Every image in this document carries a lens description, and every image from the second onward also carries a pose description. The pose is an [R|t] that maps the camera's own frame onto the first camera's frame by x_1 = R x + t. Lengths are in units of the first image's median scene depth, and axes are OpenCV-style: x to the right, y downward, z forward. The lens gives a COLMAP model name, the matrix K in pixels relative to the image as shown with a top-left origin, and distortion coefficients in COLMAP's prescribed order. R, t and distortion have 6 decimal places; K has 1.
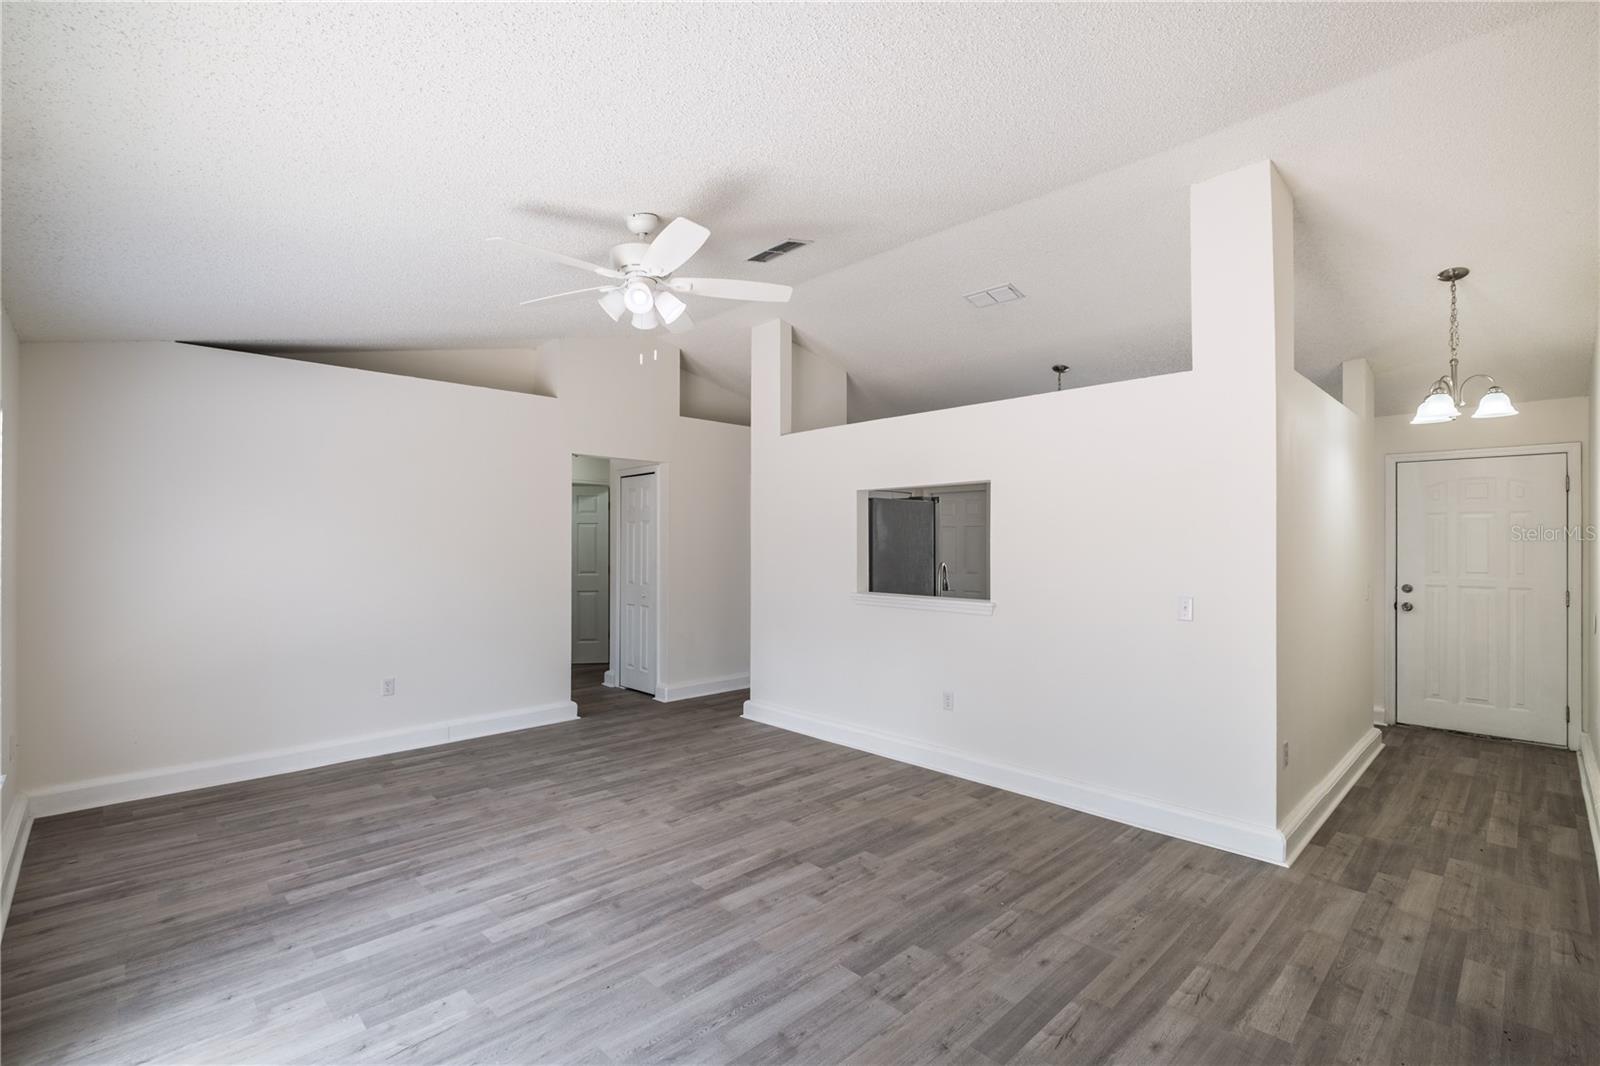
lens RADIAL K [[718.5, 0, 802.5], [0, 718.5, 536.8], [0, 0, 1]] dist [0.003432, -0.007551]
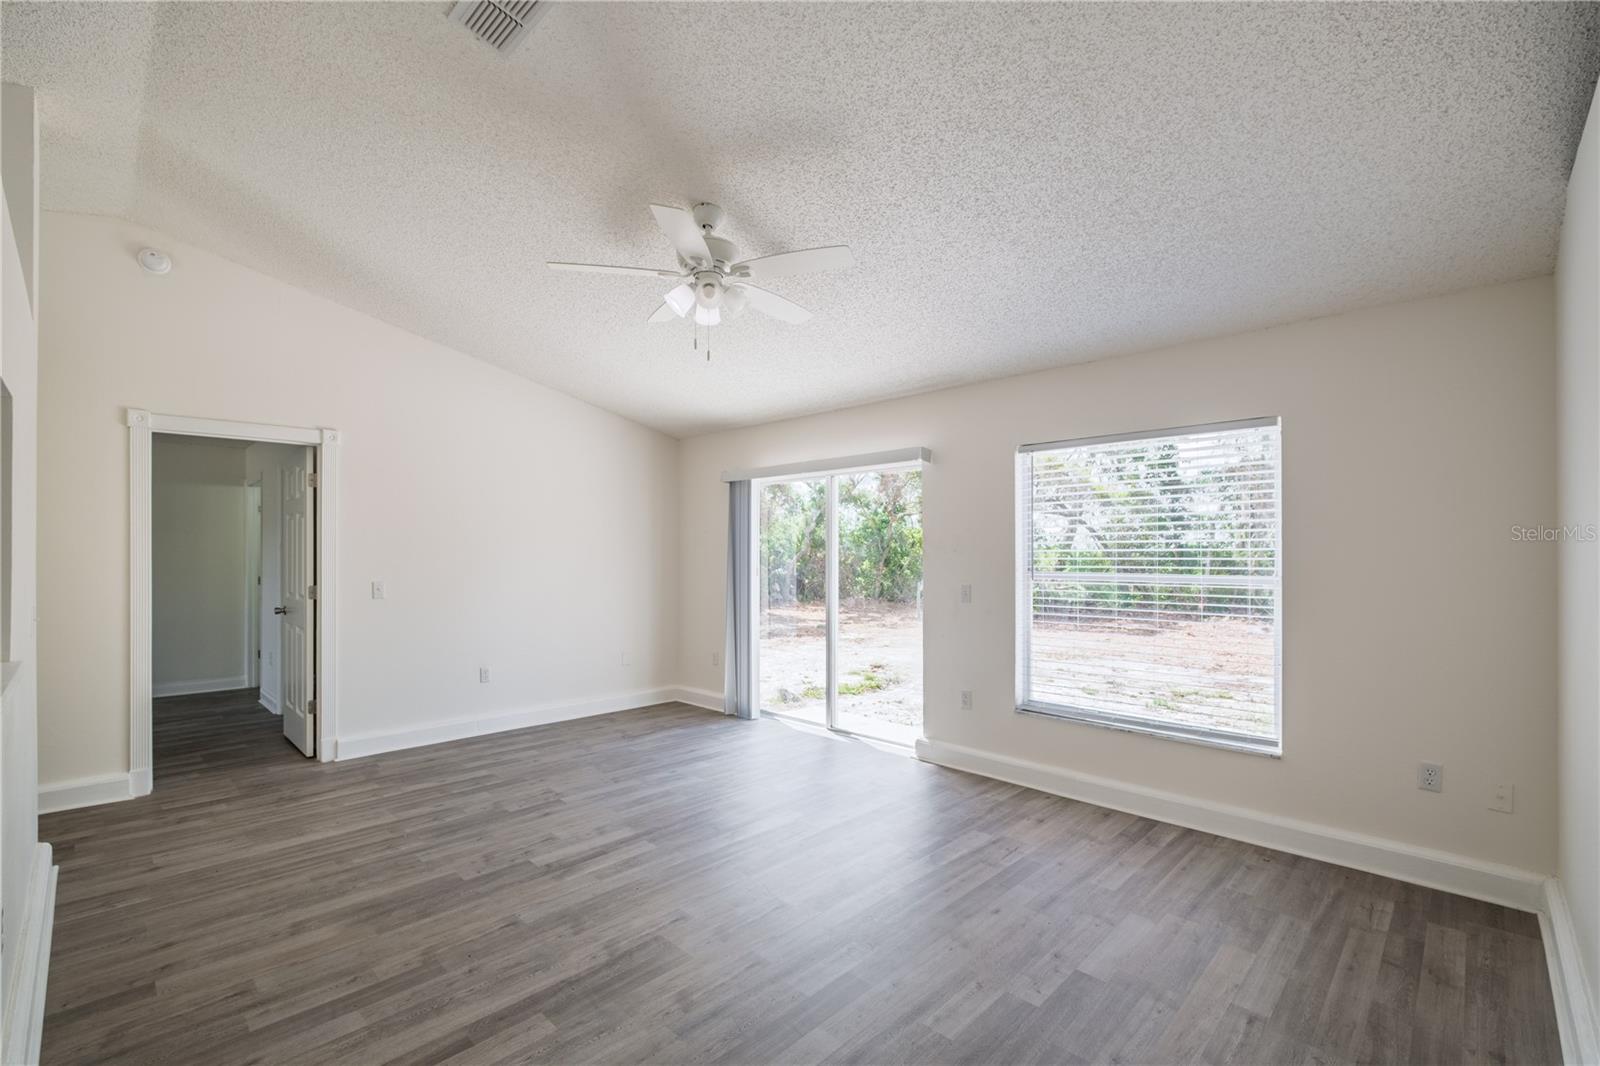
lens RADIAL K [[698.3, 0, 796.3], [0, 698.3, 529.4], [0, 0, 1]] dist [0.004952, -0.006855]
pose [[-0.999688, -0.004408, -0.024591, -0.308999], [-0.003451, 0.999241, -0.038804, 0.023897], [0.024743, -0.038707, -0.998944, 1.905466]]
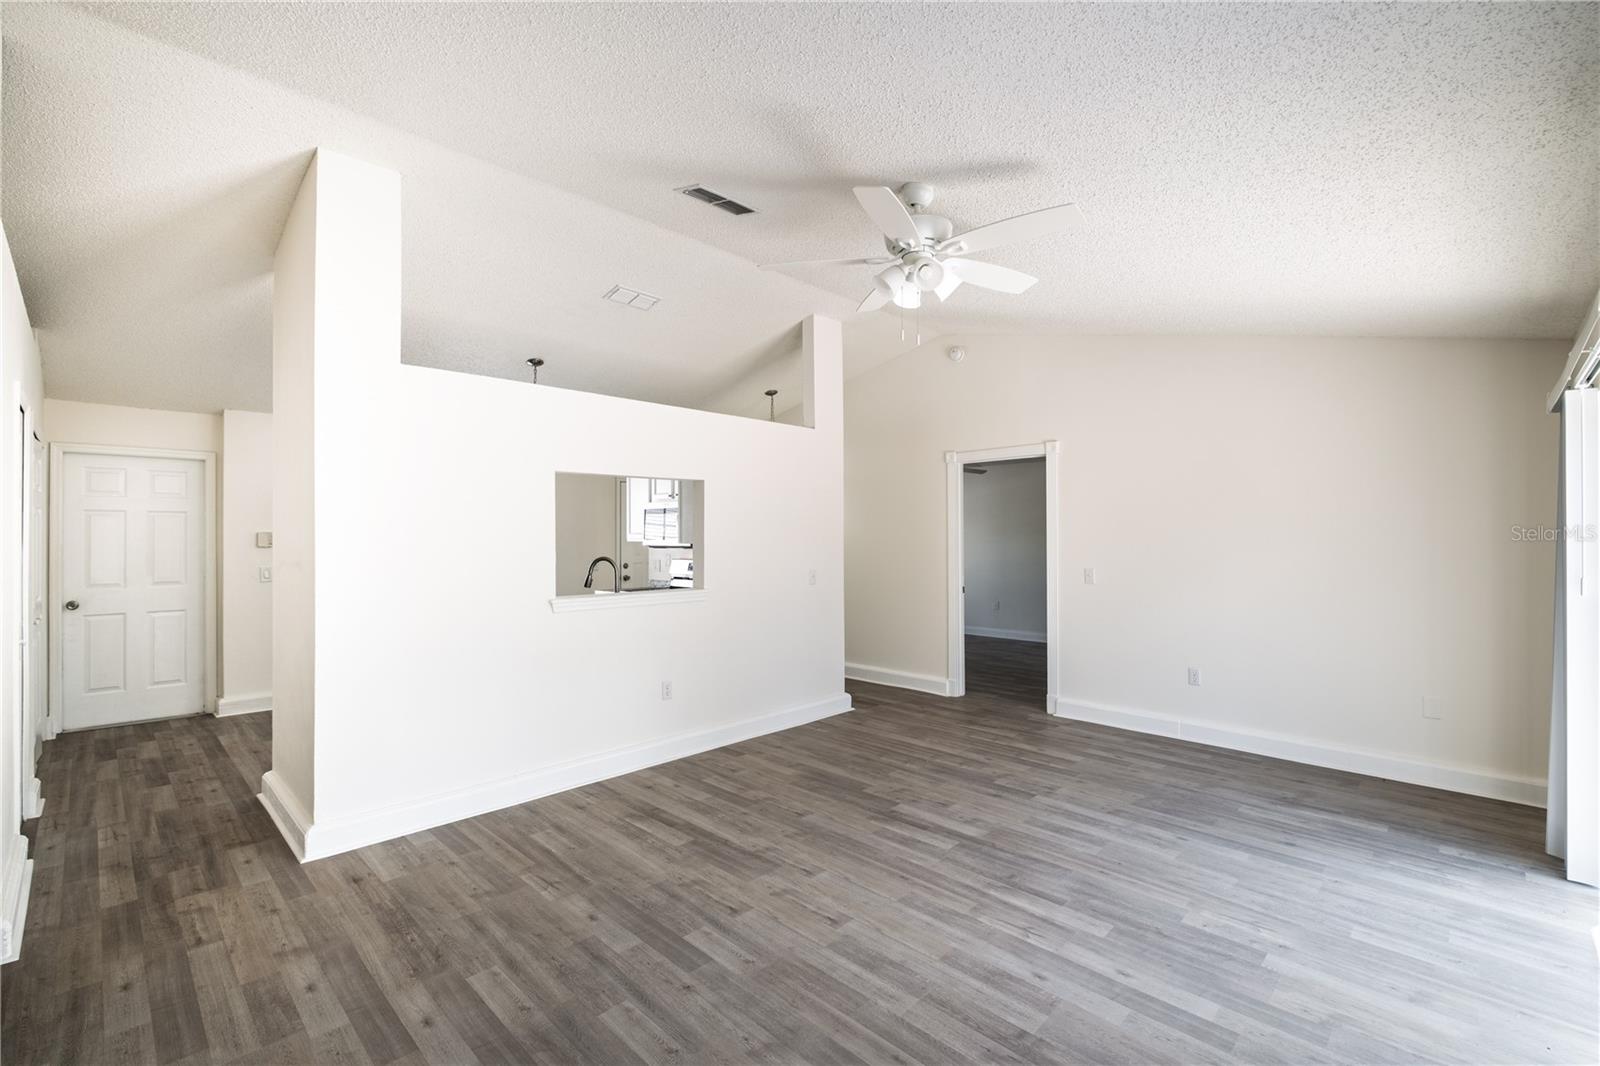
lens RADIAL K [[698.3, 0, 796.3], [0, 698.3, 529.4], [0, 0, 1]] dist [0.004952, -0.006855]
pose [[-0.020899, 0.005435, 0.999767, -1.095084], [-0.005362, 0.999970, -0.005549, 0.000129], [-0.999767, -0.005477, -0.020869, 1.132235]]
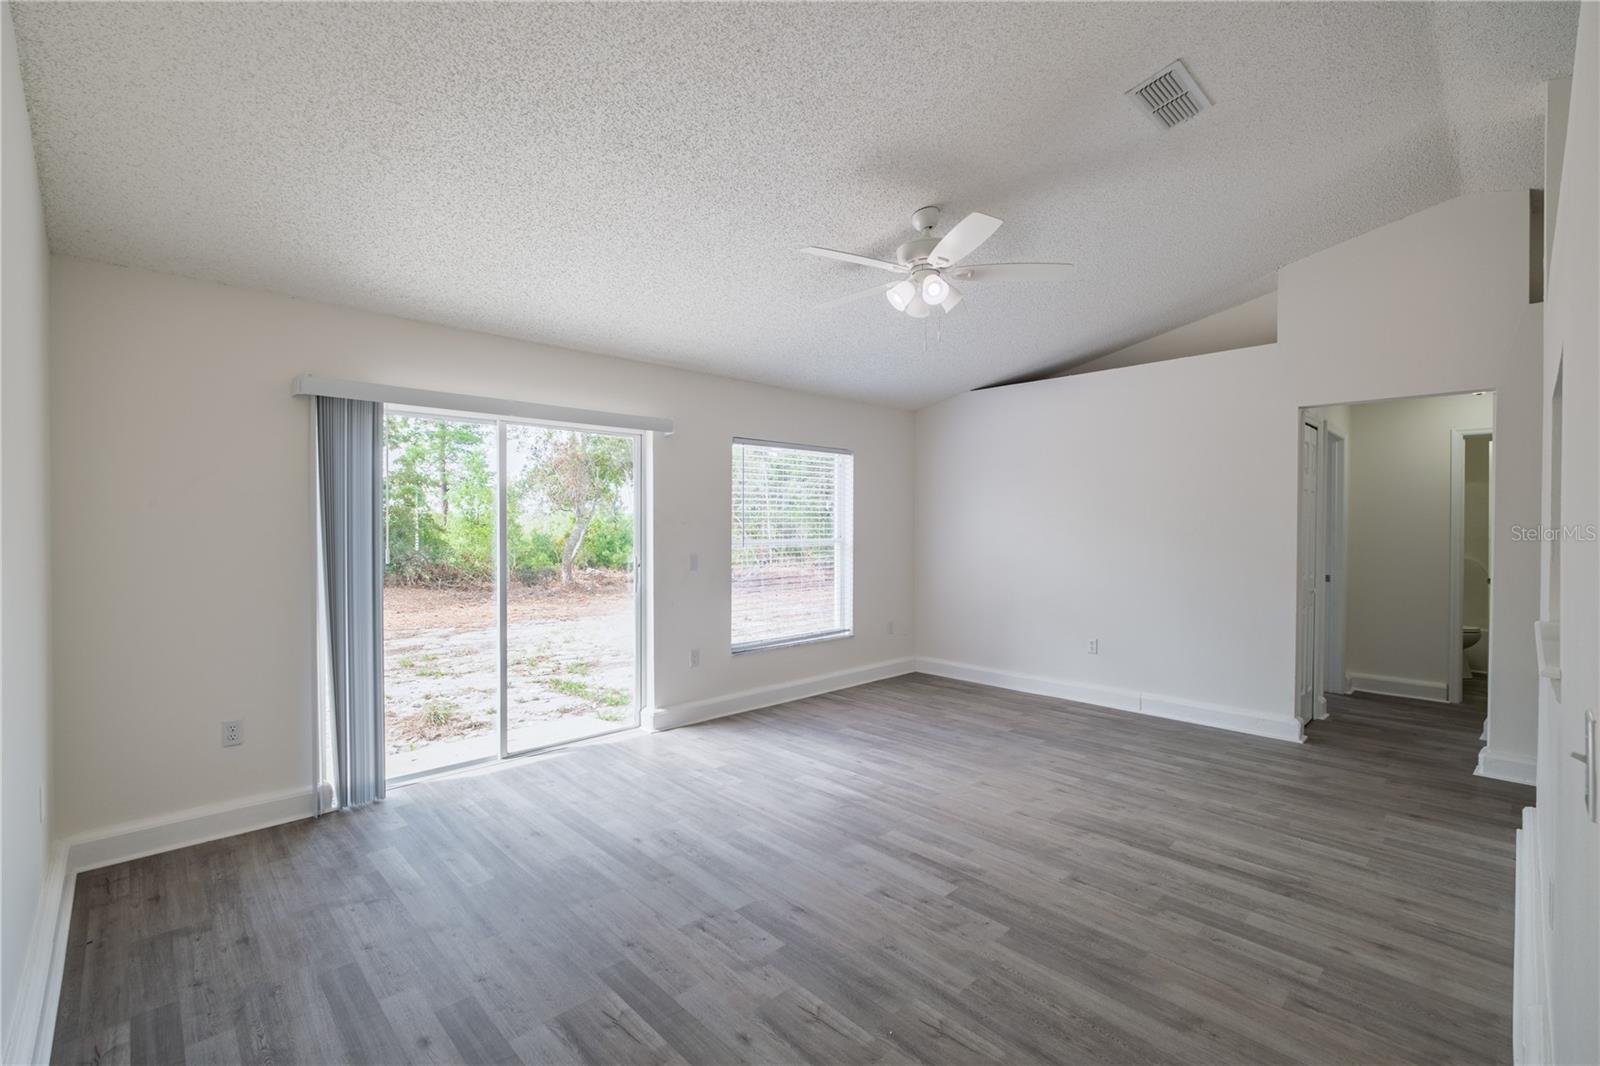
lens RADIAL K [[698.3, 0, 796.3], [0, 698.3, 529.4], [0, 0, 1]] dist [0.004952, -0.006855]
pose [[-0.008183, 0.006479, -0.999946, 0.810916], [0.004475, 0.999969, 0.006443, 0.015205], [0.999957, -0.004422, -0.008212, 0.780047]]
